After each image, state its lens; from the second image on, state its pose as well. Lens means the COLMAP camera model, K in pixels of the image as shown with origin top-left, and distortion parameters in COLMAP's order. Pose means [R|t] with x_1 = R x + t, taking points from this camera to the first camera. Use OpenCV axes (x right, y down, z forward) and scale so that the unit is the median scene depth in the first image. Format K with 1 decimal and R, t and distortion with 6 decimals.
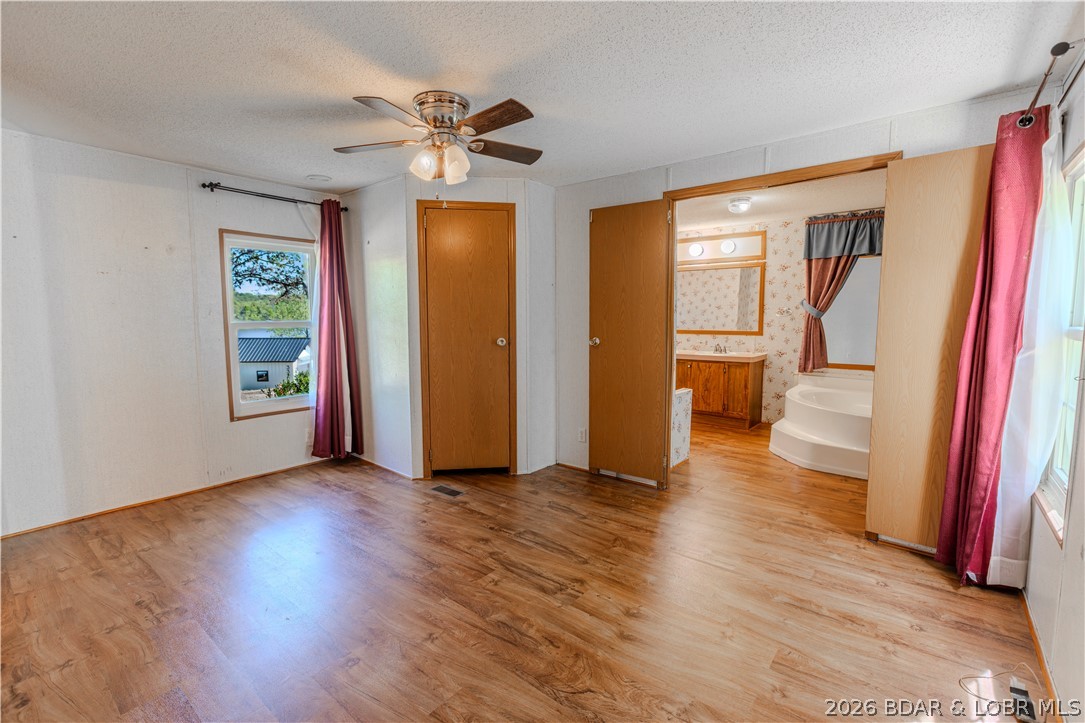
lens RADIAL K [[476.3, 0, 543.5], [0, 476.3, 360.4], [0, 0, 1]] dist [0.000827, -0.000037]
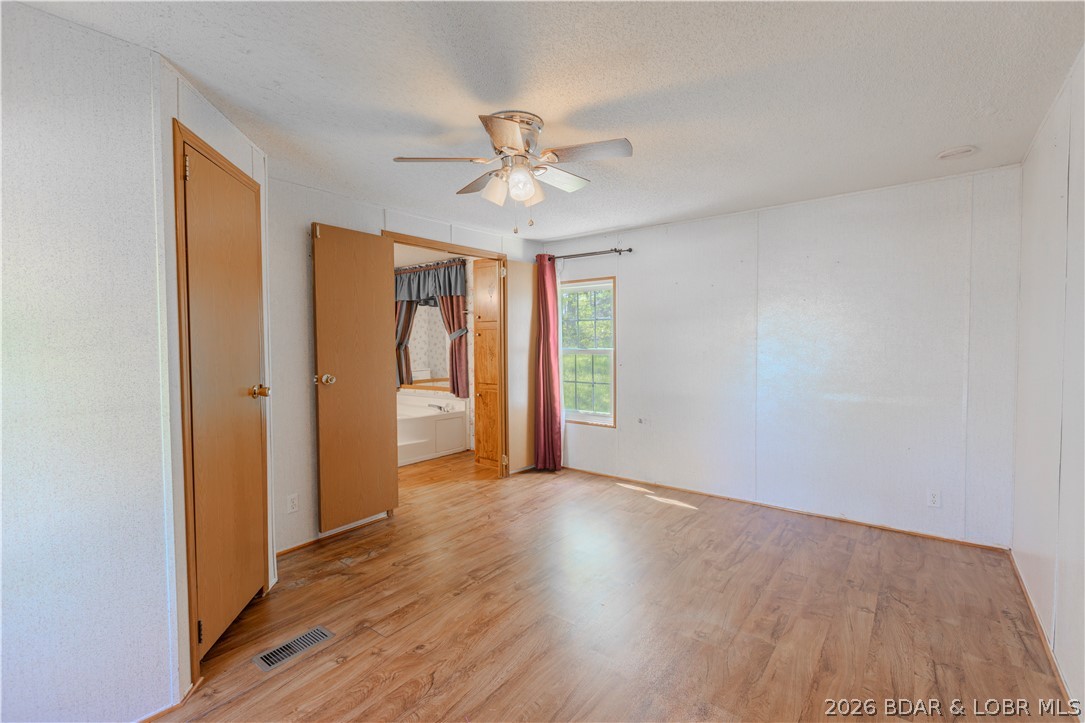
lens RADIAL K [[476.3, 0, 544.2], [0, 476.3, 359.2], [0, 0, 1]] dist [0.000827, -0.000037]
pose [[-0.004789, -0.036623, 0.999318, -0.805797], [0.109316, 0.993321, 0.036927, -0.070073], [-0.993995, 0.109419, -0.000754, 0.675391]]
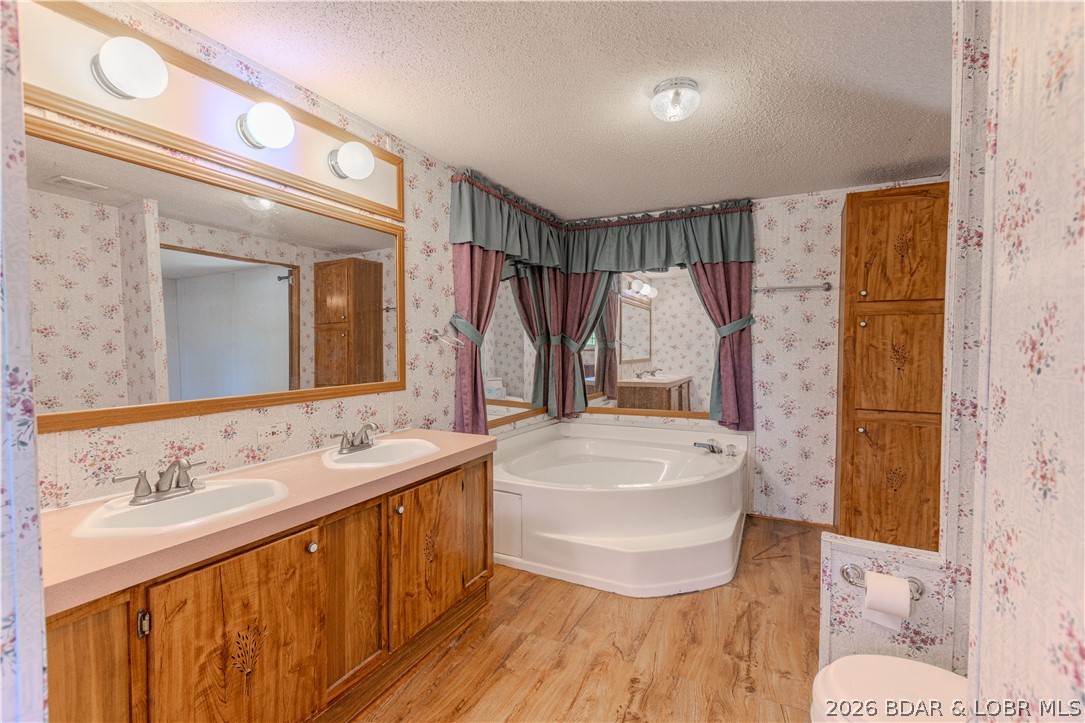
lens RADIAL K [[476.3, 0, 543.4], [0, 476.3, 360.4], [0, 0, 1]] dist [0.000827, -0.000037]
pose [[-0.202195, -0.030272, 0.978877, -0.017189], [0.099418, 0.993724, 0.051266, -0.151877], [-0.974286, 0.107683, -0.197916, 1.616313]]
